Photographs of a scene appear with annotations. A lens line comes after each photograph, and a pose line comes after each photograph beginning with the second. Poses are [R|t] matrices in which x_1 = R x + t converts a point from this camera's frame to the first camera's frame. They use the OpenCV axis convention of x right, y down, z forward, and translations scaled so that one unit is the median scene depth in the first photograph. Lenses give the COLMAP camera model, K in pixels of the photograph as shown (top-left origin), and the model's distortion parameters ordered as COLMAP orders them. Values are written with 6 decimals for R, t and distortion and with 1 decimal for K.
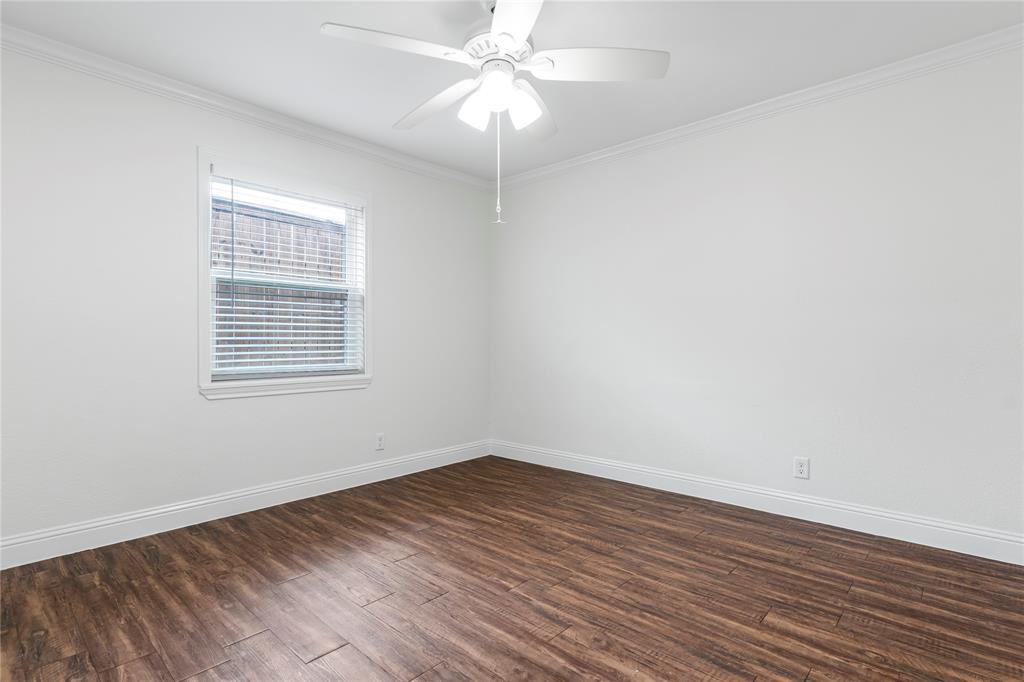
lens RADIAL K [[505.1, 0, 512.9], [0, 505.1, 341.9], [0, 0, 1]] dist [0.003017, 0.000935]
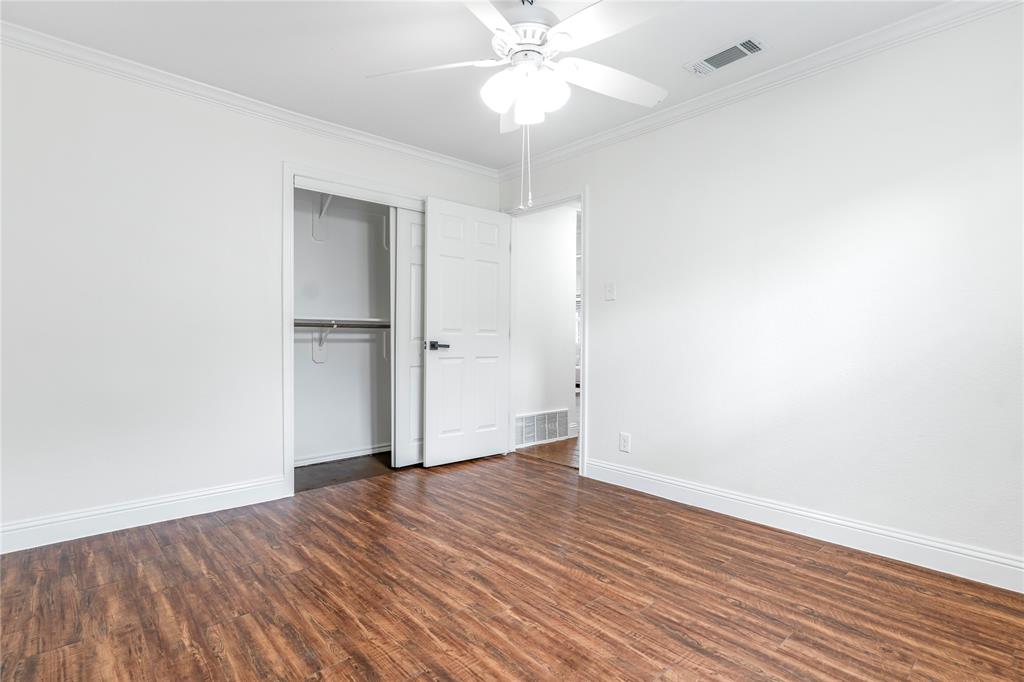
lens RADIAL K [[505.1, 0, 511.1], [0, 505.1, 340.3], [0, 0, 1]] dist [0.003017, 0.000935]
pose [[-0.995640, -0.003352, 0.093222, -0.088323], [-0.003244, 0.999994, 0.001318, 0.006421], [-0.093226, 0.001010, -0.995644, 1.903352]]
